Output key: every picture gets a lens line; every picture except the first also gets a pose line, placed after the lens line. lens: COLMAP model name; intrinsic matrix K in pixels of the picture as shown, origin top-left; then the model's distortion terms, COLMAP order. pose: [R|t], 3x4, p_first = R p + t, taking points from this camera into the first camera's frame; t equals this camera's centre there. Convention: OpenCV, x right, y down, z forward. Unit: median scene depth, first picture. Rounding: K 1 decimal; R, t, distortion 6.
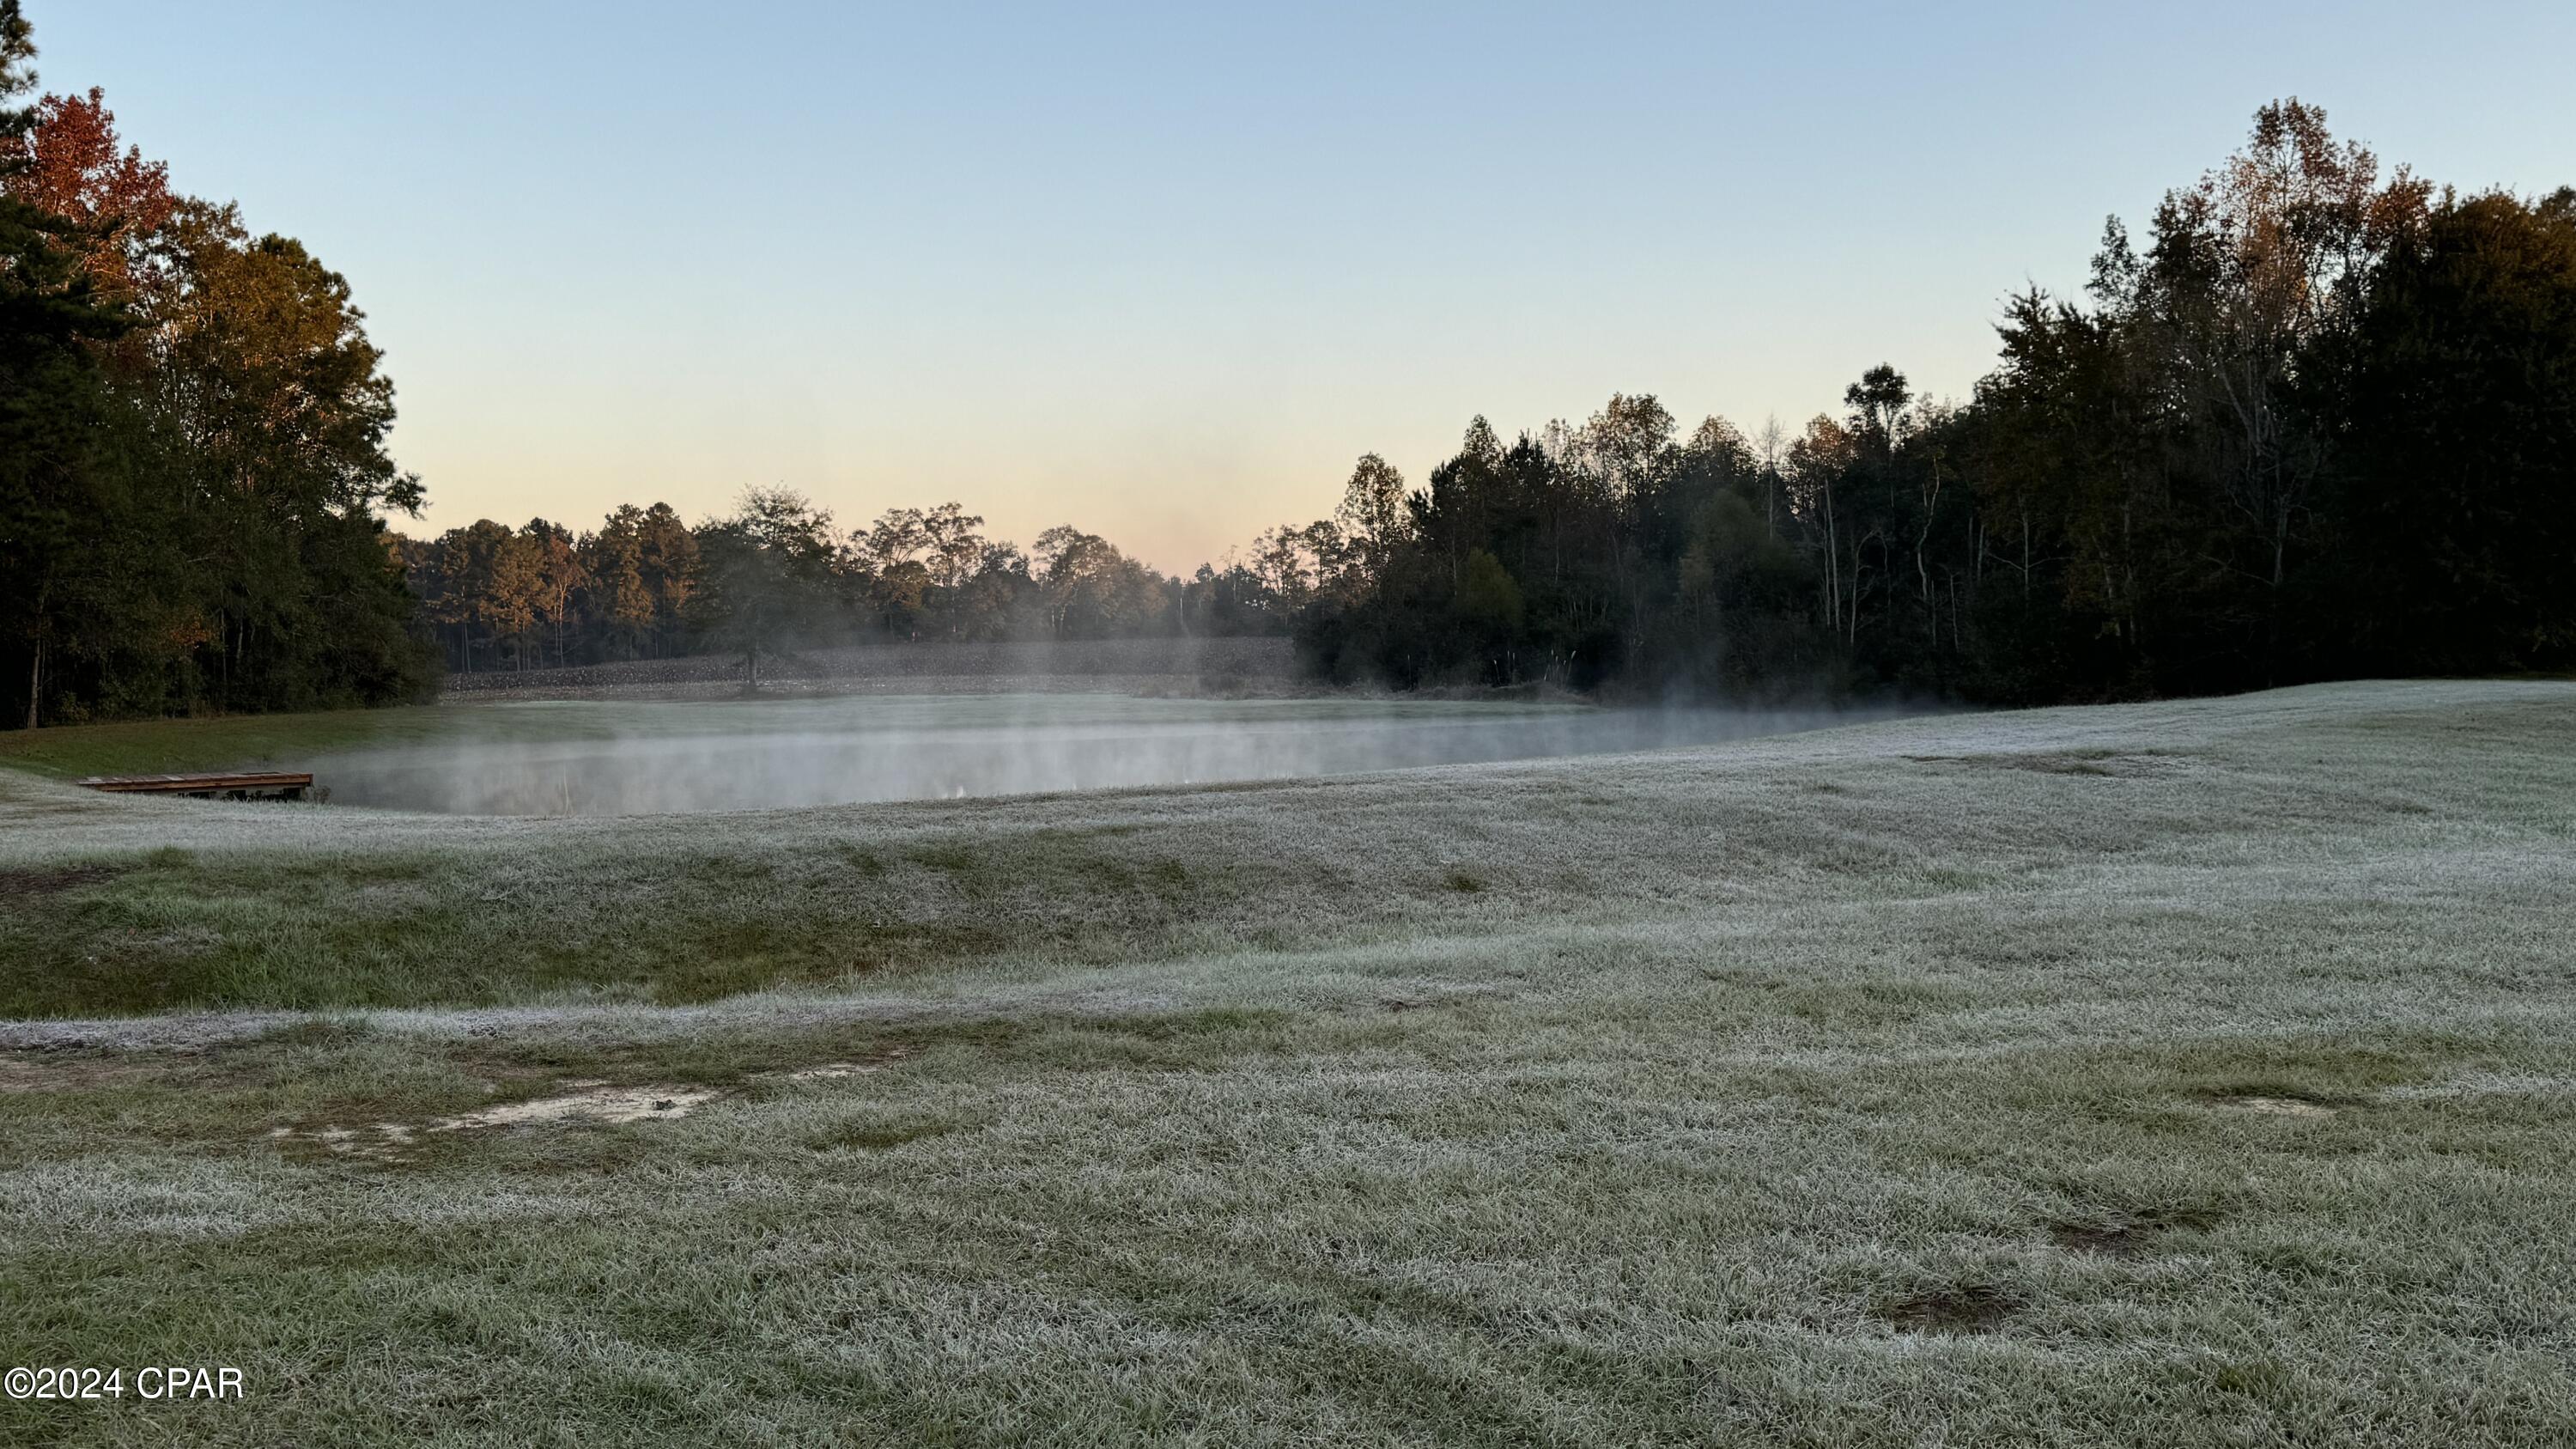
lens RADIAL K [[2349.3, 0, 1309.1], [0, 2349.3, 732.7], [0, 0, 1]] dist [0.017881, 0.000000]
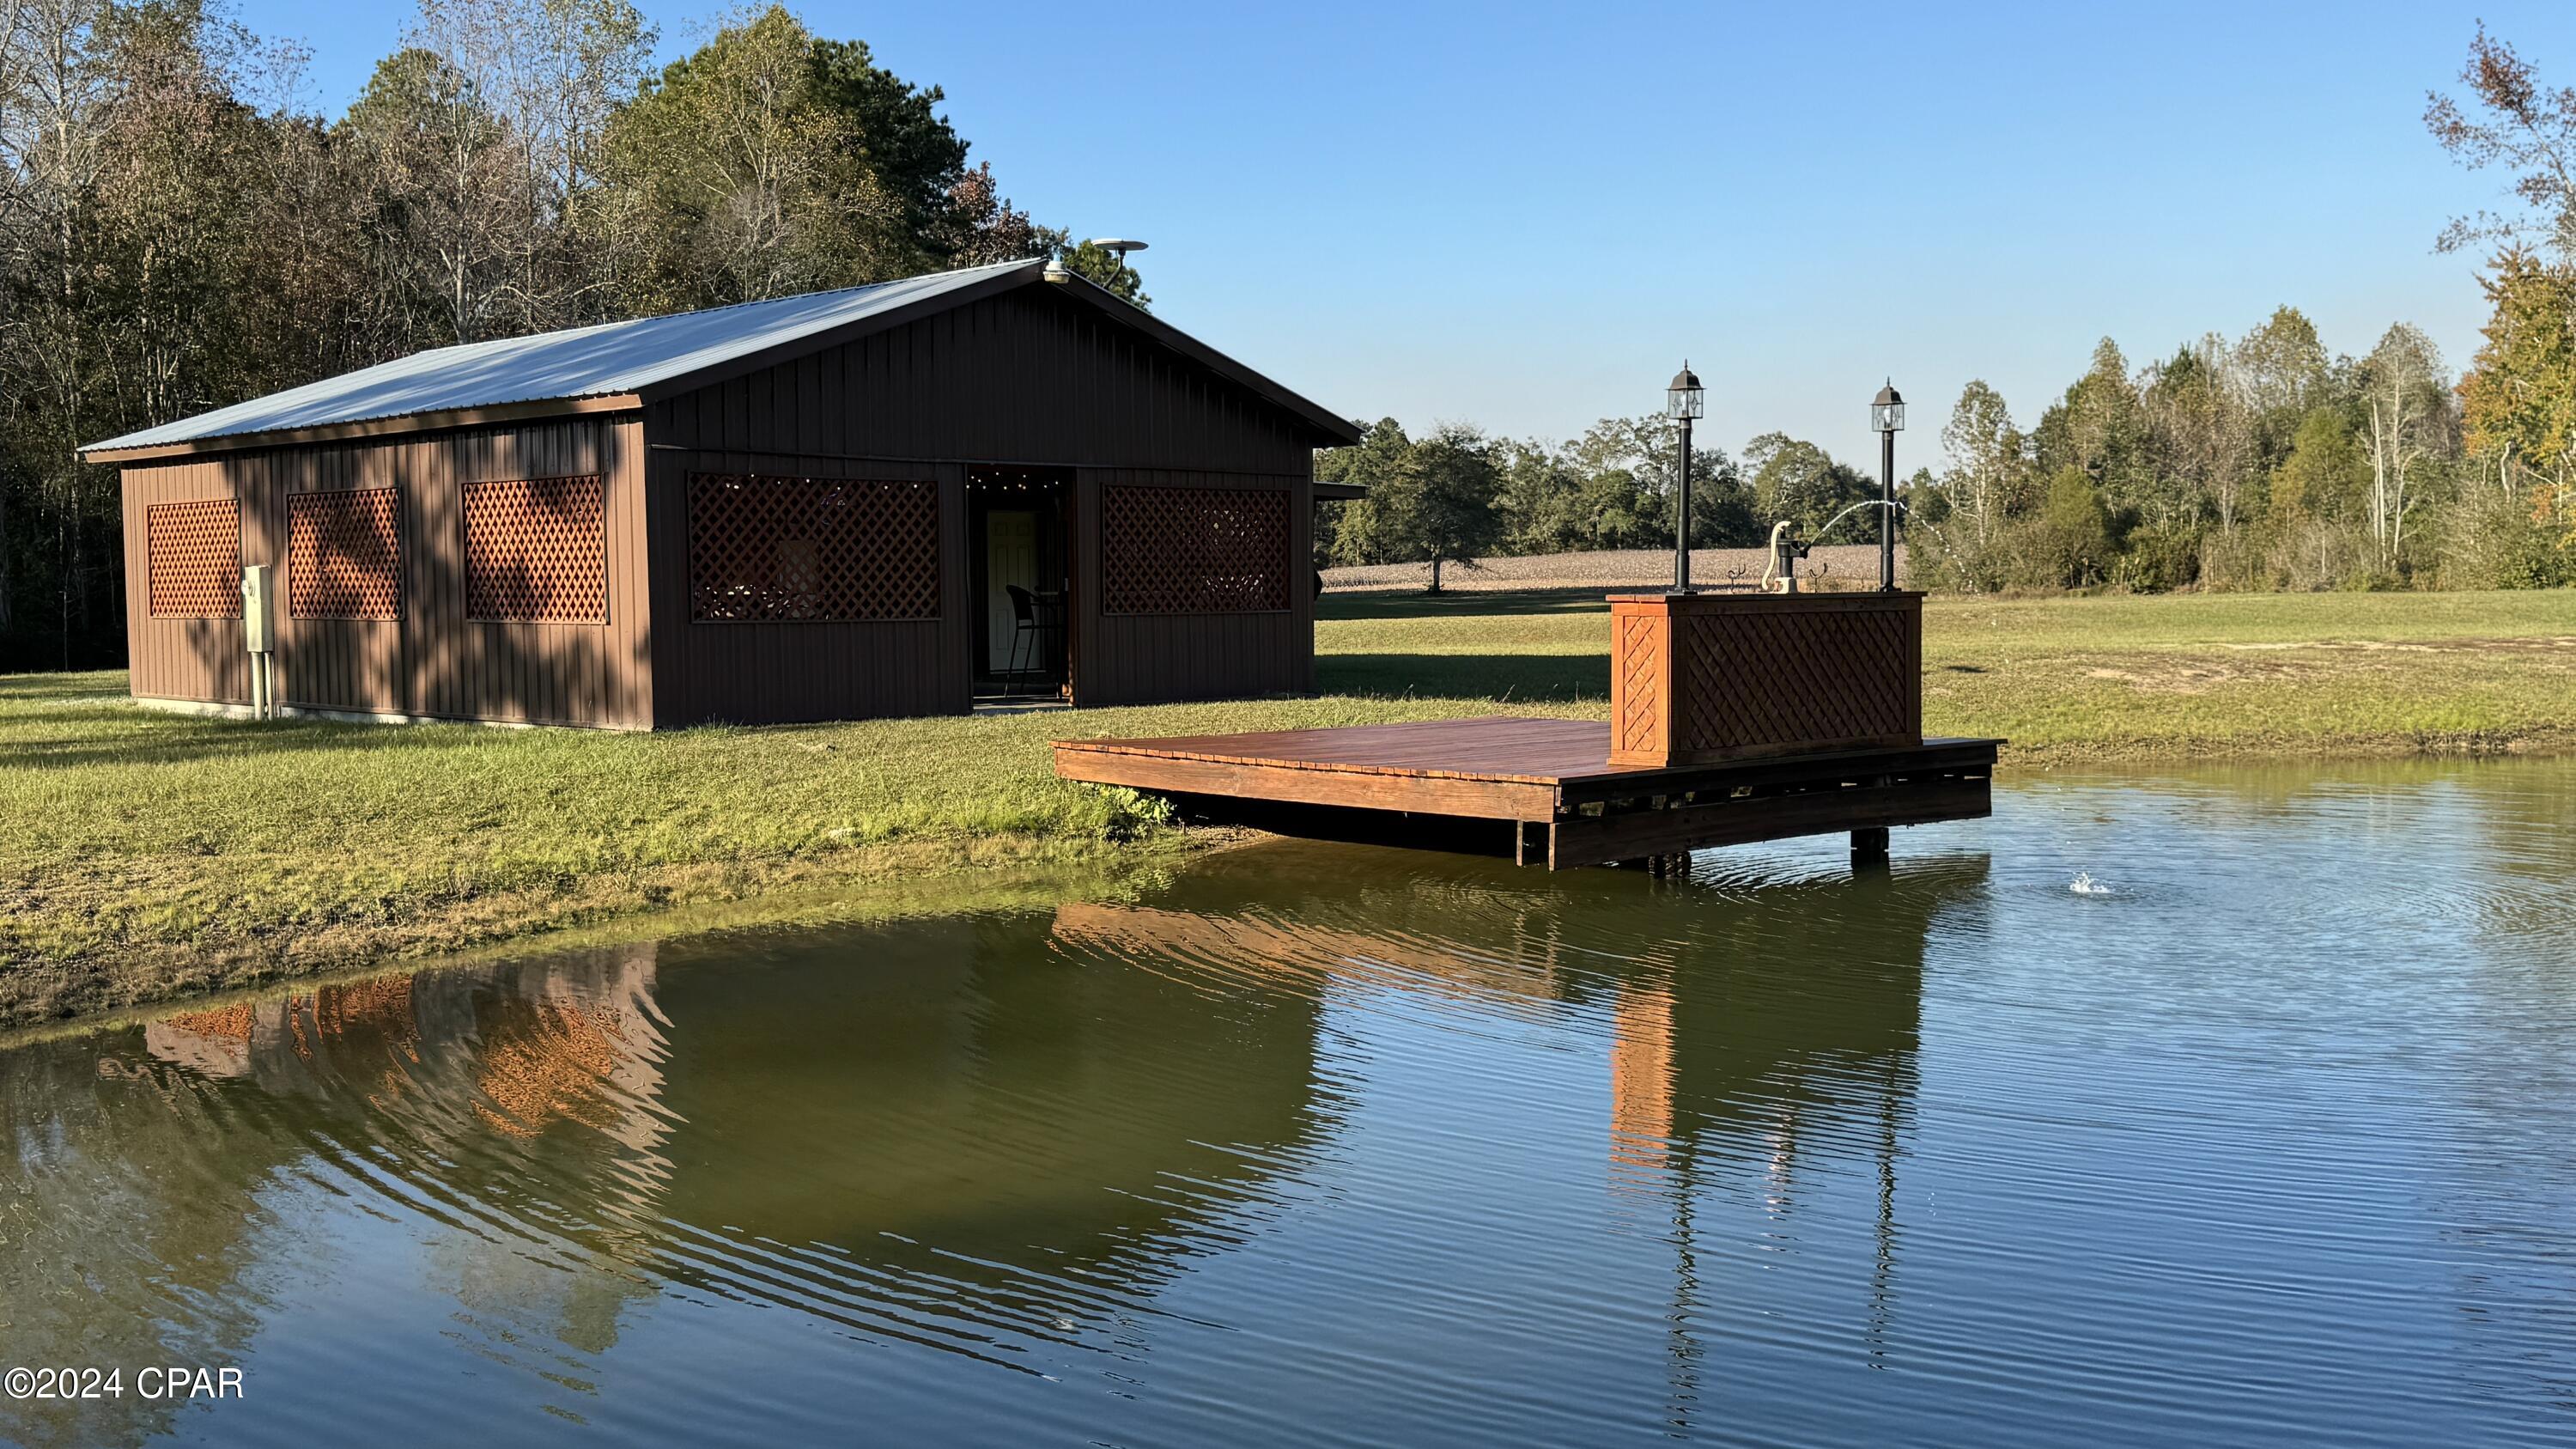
lens RADIAL K [[2456.1, 0, 1276.9], [0, 2456.1, 738.0], [0, 0, 1]] dist [0.093524, 0.000000]
pose [[0.949827, 0.026136, -0.311682, 0.084570], [-0.014040, 0.999061, 0.040991, 0.008373], [0.312460, -0.034559, 0.949302, -0.243767]]
